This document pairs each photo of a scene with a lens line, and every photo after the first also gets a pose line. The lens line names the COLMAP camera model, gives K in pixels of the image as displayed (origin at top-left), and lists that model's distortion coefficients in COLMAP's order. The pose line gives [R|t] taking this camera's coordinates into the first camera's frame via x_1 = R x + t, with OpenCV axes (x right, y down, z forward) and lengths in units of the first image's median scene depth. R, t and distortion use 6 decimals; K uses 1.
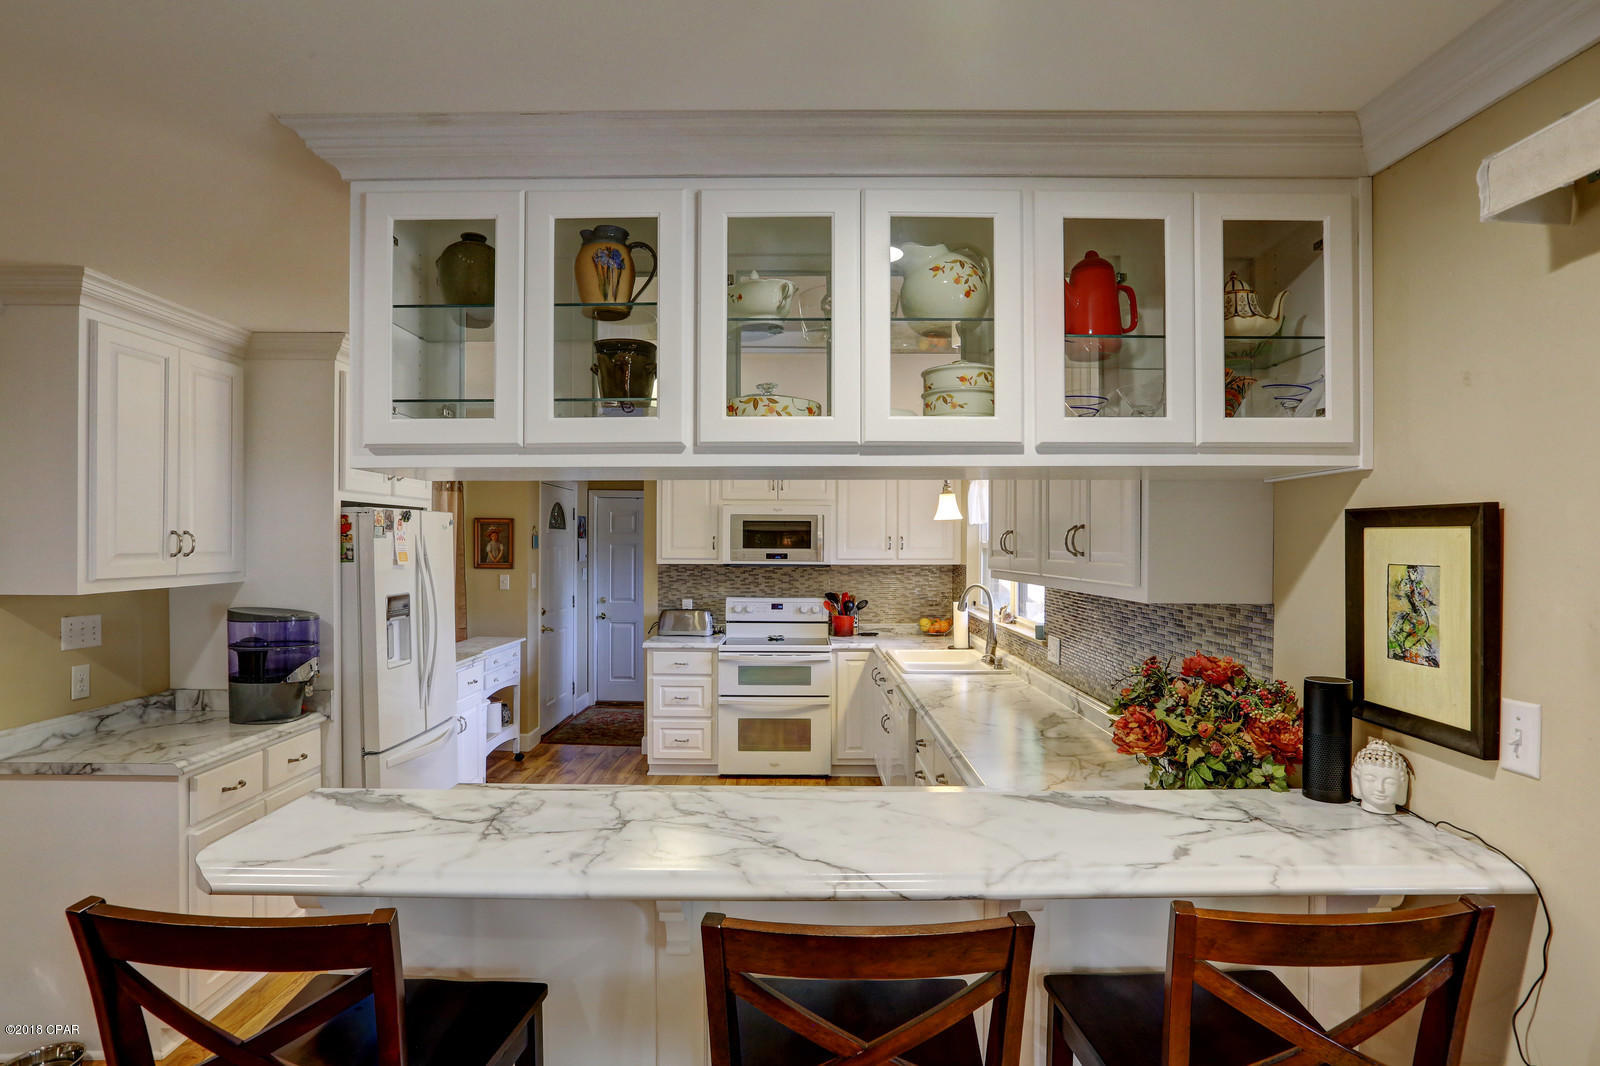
lens RADIAL K [[816.8, 0, 793.6], [0, 816.8, 541.5], [0, 0, 1]] dist [-0.022790, -0.000078]
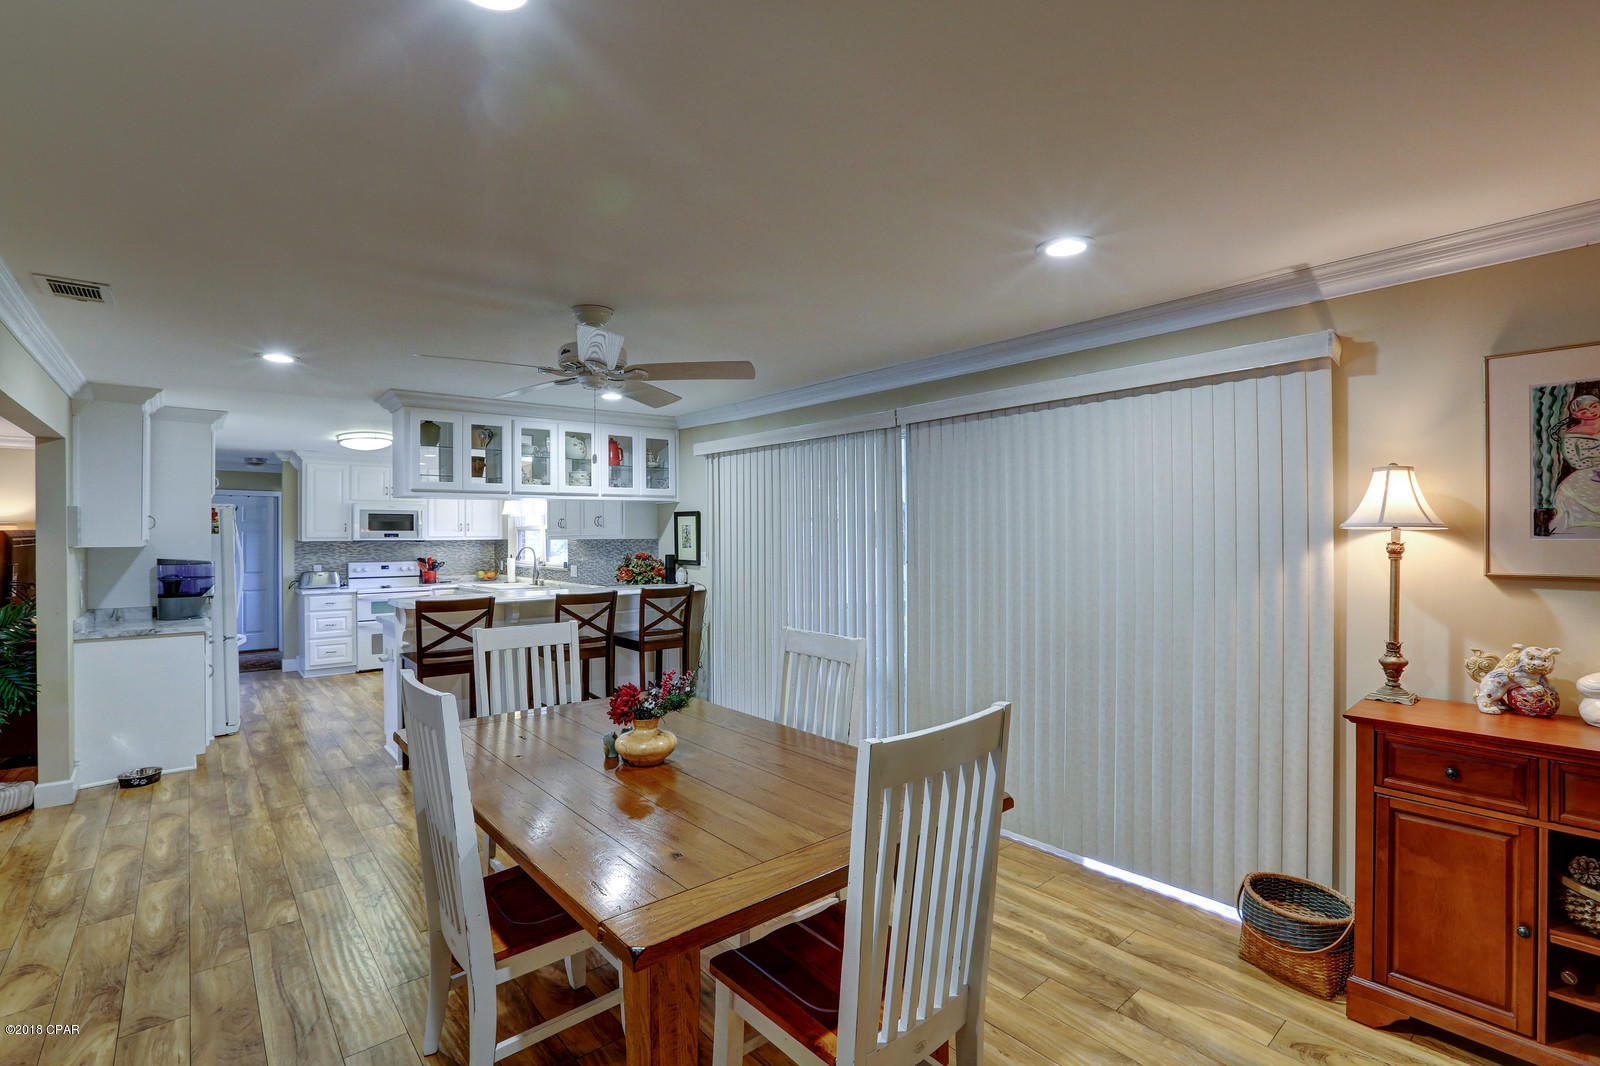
lens RADIAL K [[736.8, 0, 793.2], [0, 736.8, 542.6], [0, 0, 1]] dist [-0.001825, -0.000128]
pose [[0.755213, -0.014816, 0.655312, -1.057180], [0.008602, 0.999882, 0.012694, 0.058193], [-0.655423, -0.003950, 0.755252, -1.793243]]
